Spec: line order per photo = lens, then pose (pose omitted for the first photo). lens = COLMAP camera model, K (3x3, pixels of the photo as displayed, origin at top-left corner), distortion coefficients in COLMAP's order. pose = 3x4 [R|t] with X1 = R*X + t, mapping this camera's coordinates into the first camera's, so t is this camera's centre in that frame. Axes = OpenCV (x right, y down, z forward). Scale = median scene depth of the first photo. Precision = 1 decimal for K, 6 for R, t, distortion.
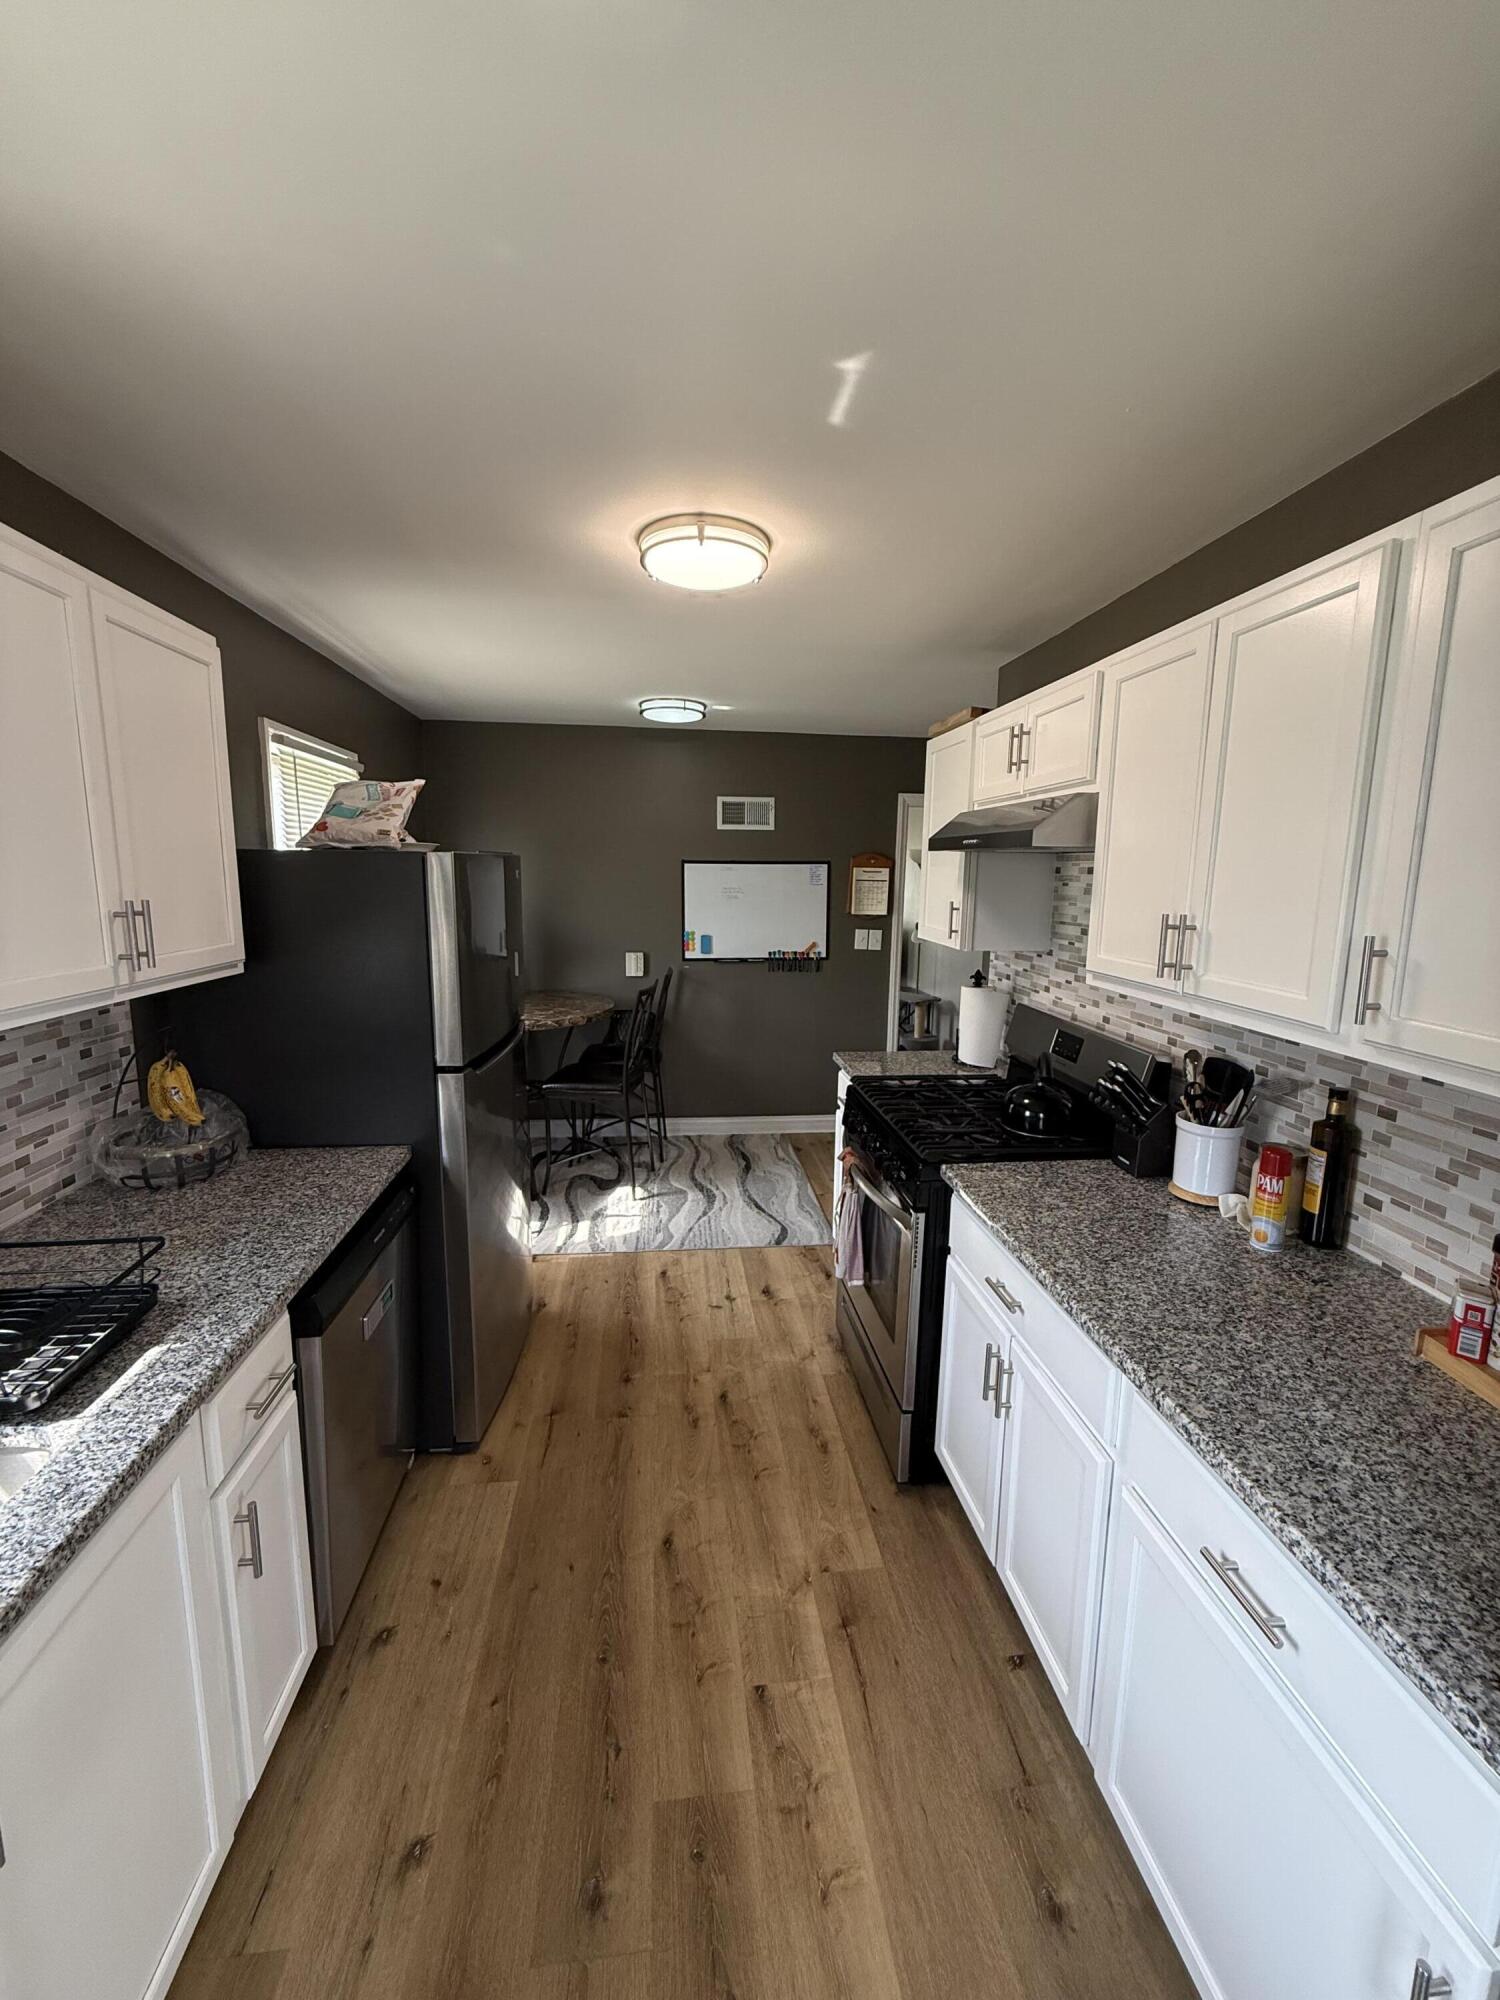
lens RADIAL K [[801.1, 0, 742.9], [0, 801.1, 998.5], [0, 0, 1]] dist [0.000876, -0.001796]
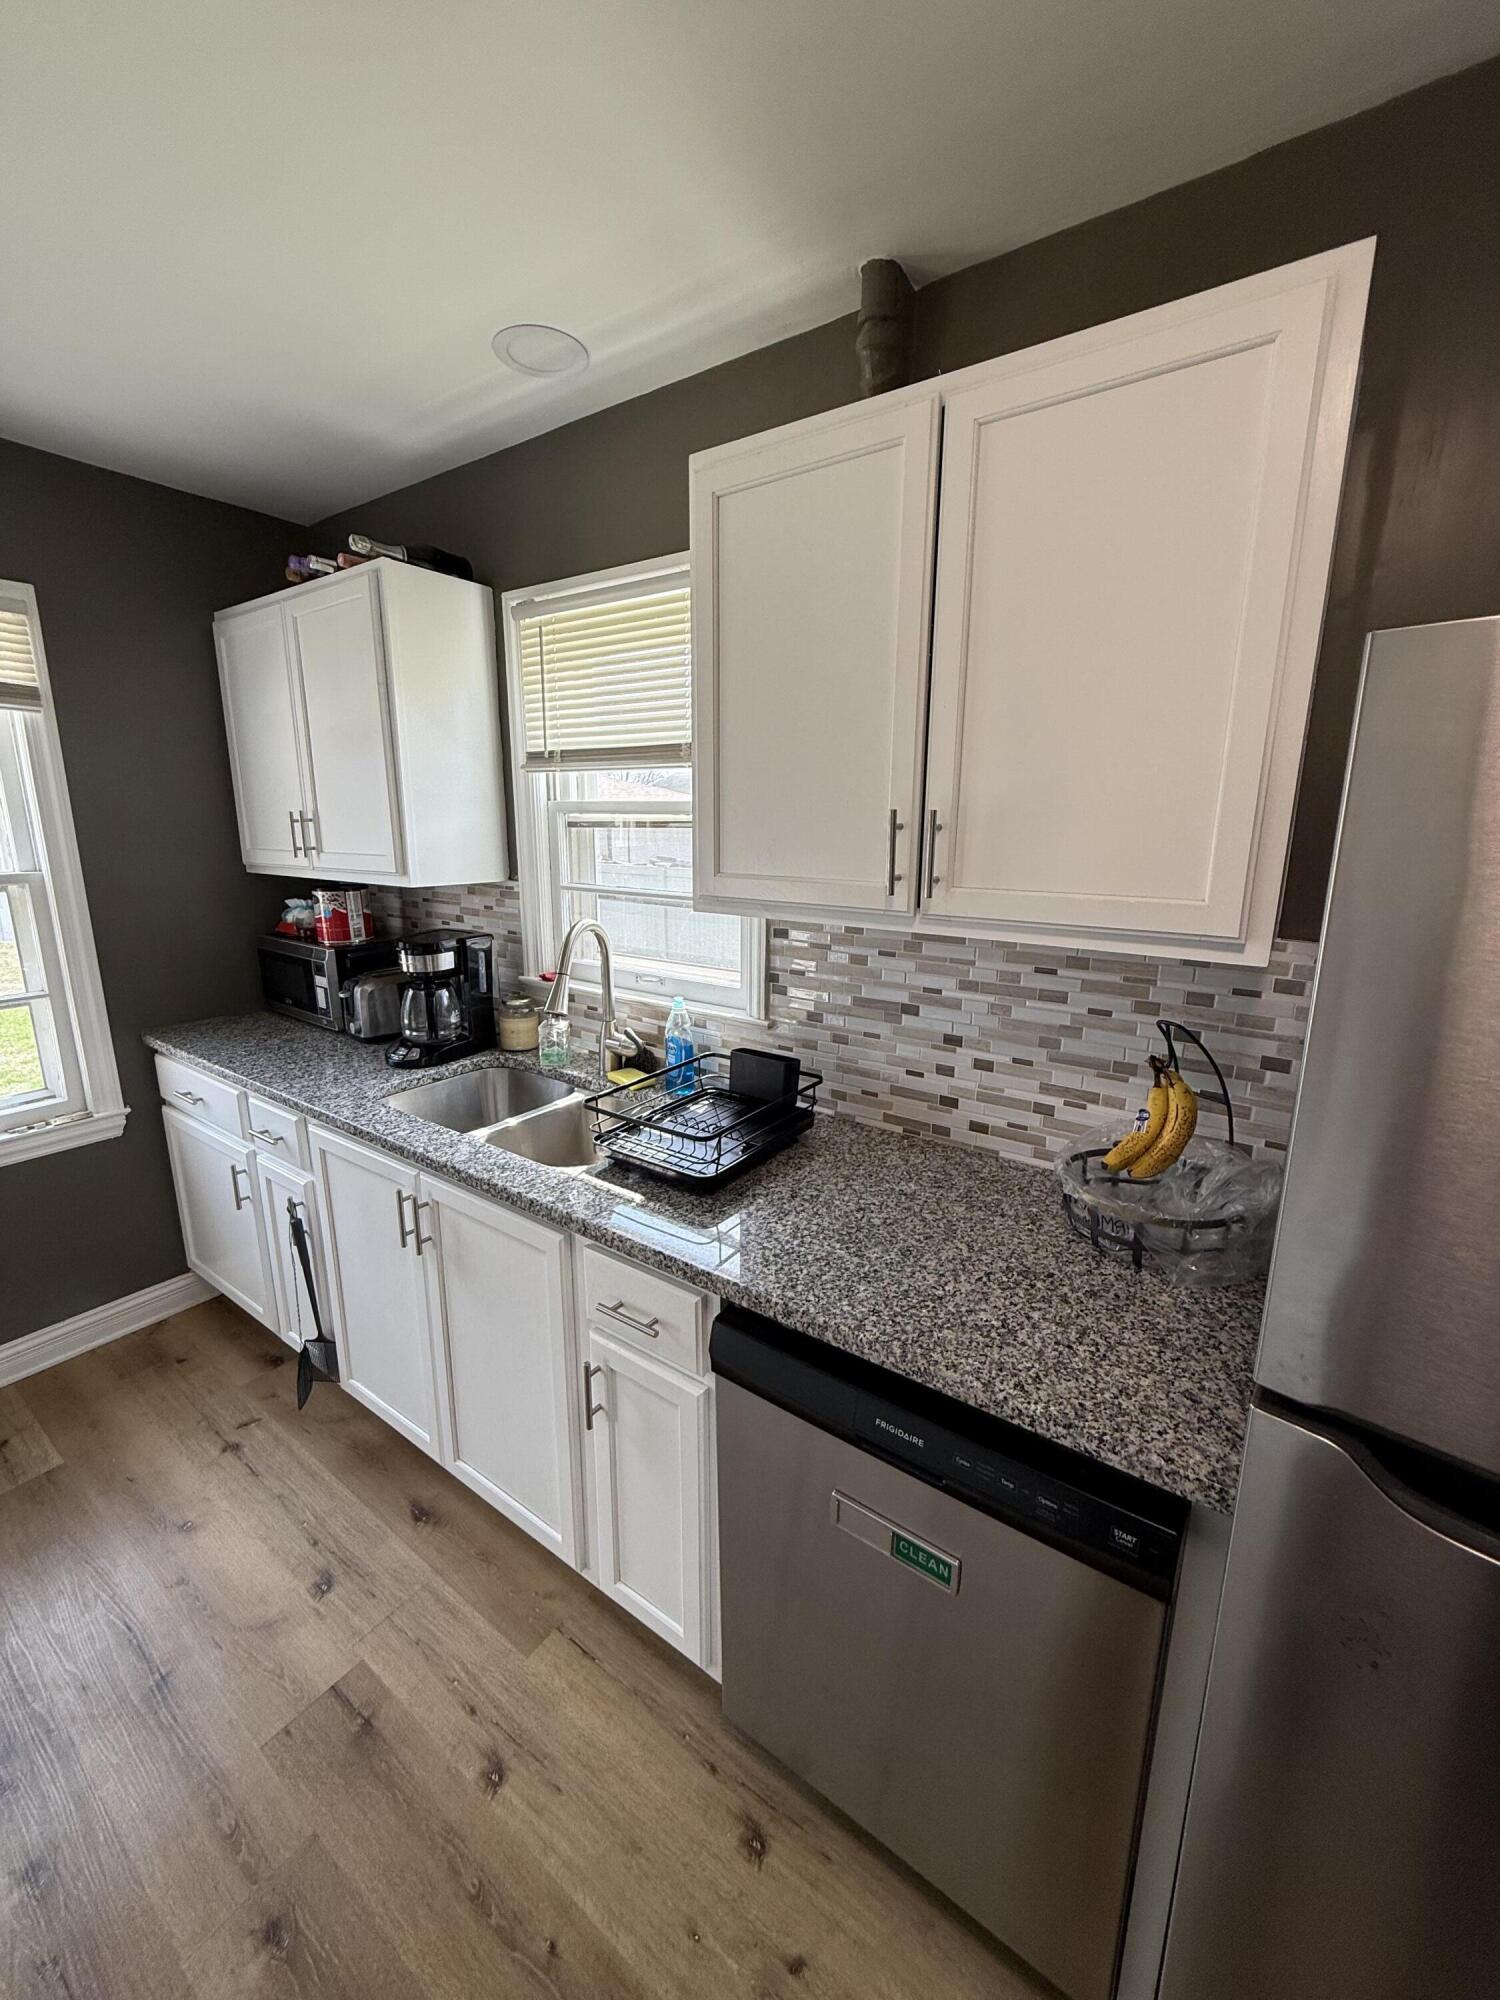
lens RADIAL K [[801.1, 0, 765.8], [0, 801.1, 993.8], [0, 0, 1]] dist [0.000876, -0.001796]
pose [[-0.663647, 0.141179, -0.734603, -0.026689], [-0.130509, 0.945116, 0.299539, -0.119707], [0.736573, 0.294660, -0.608798, 1.001867]]
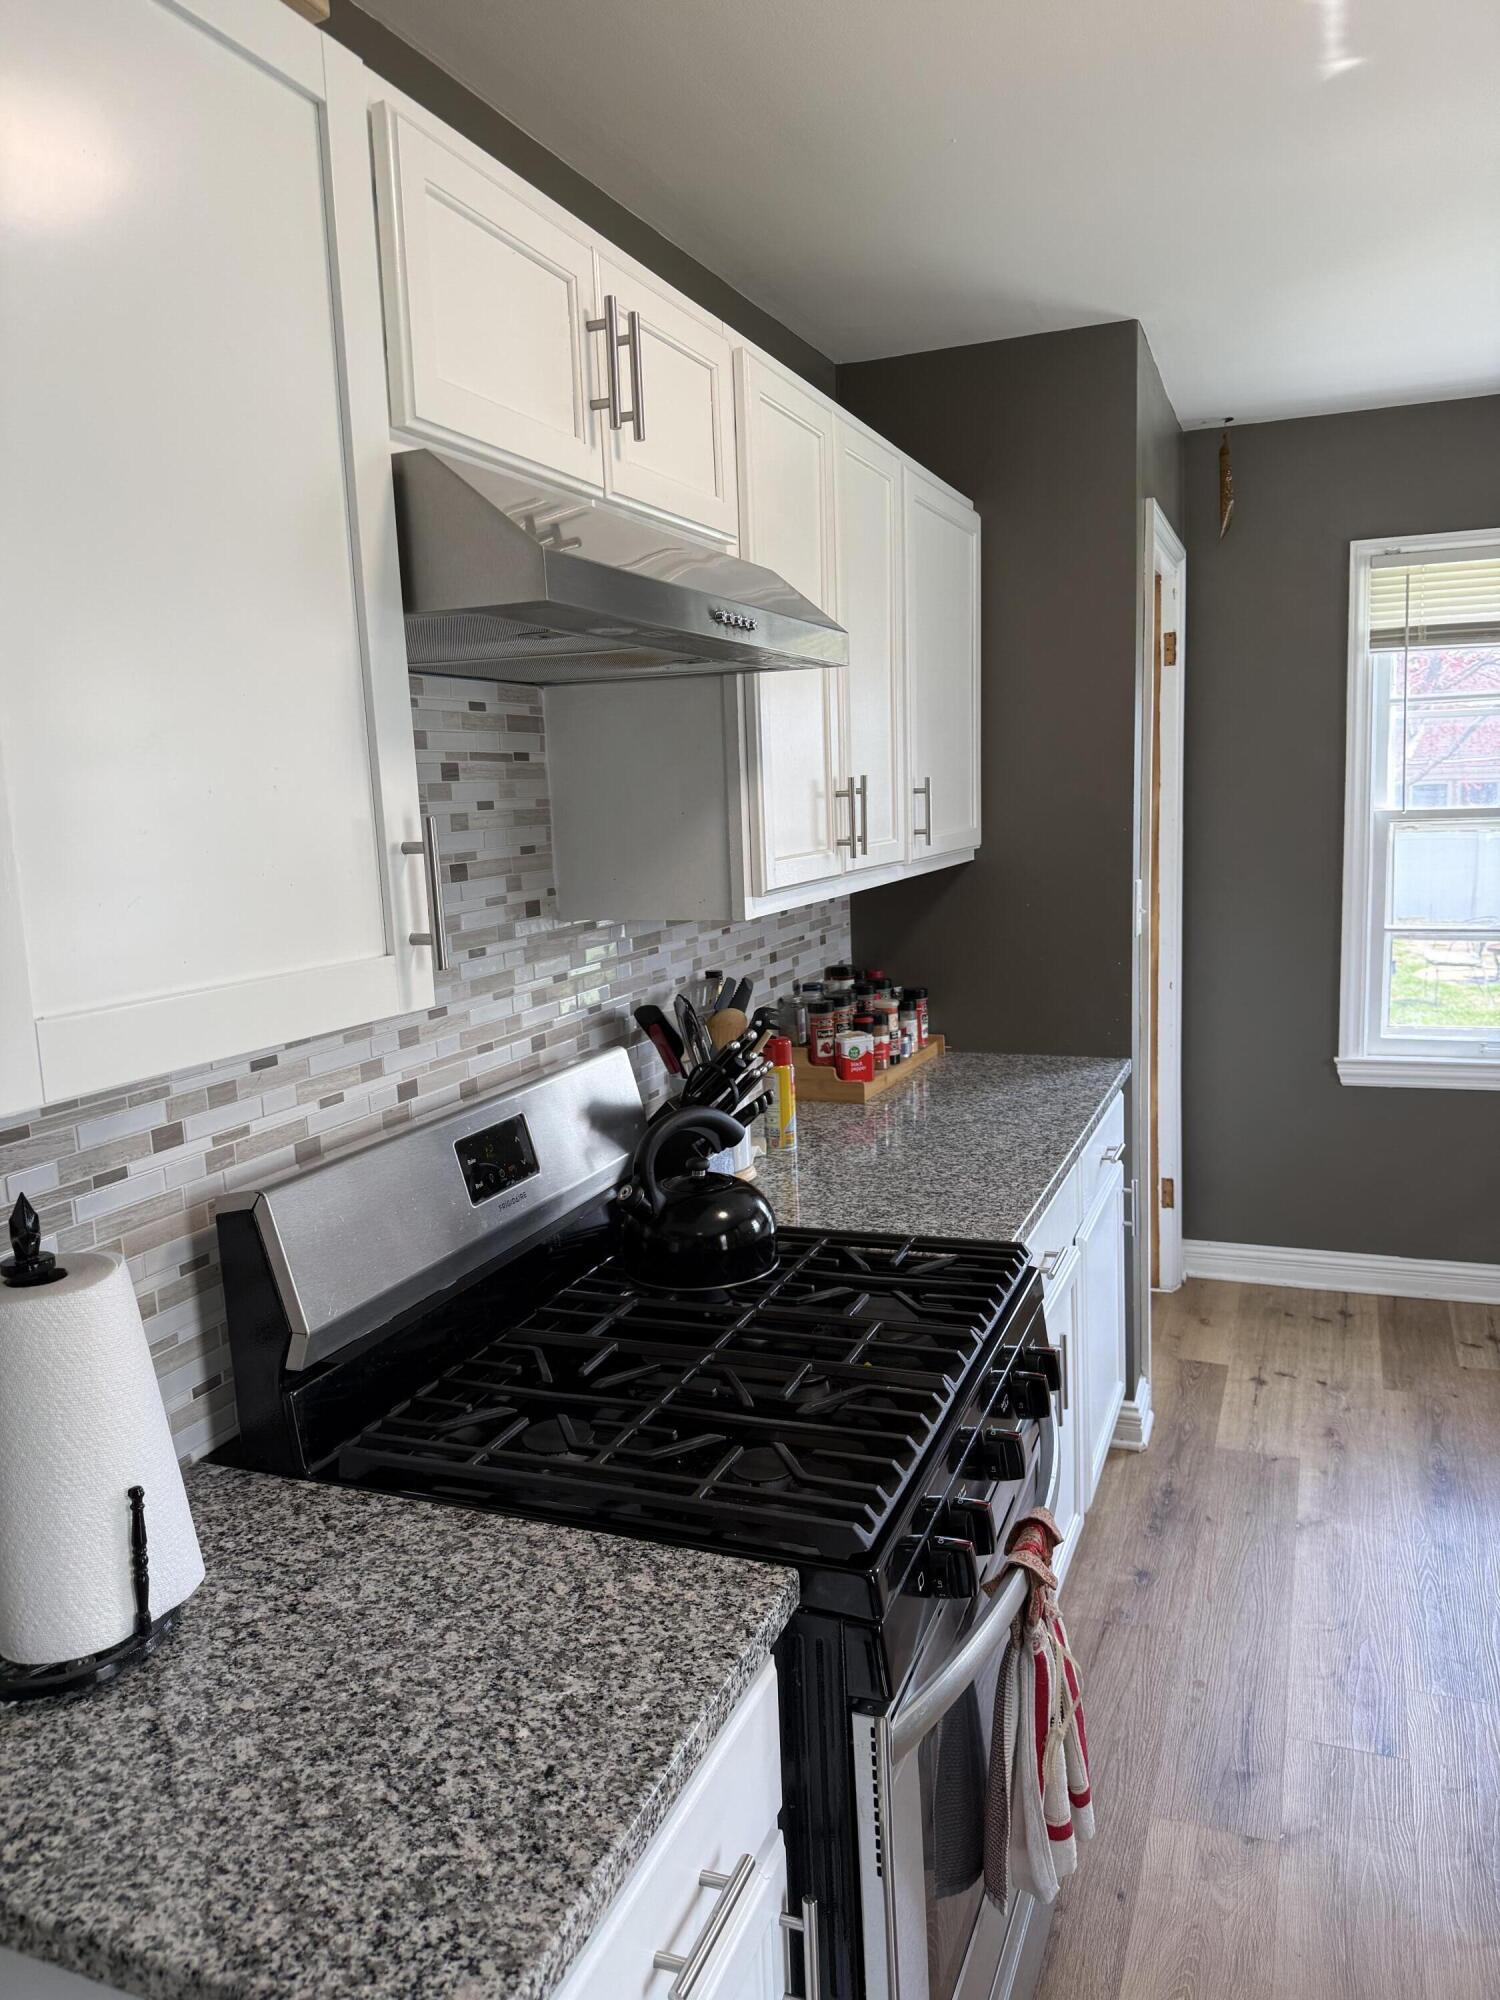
lens RADIAL K [[1414.2, 0, 710.8], [0, 1414.2, 1013.9], [0, 0, 1]] dist [0.046078, -0.072259]
pose [[-0.877551, -0.052190, 0.476634, -0.021923], [0.104944, 0.949050, 0.297136, -0.236457], [-0.467857, 0.310772, -0.827364, 1.730631]]
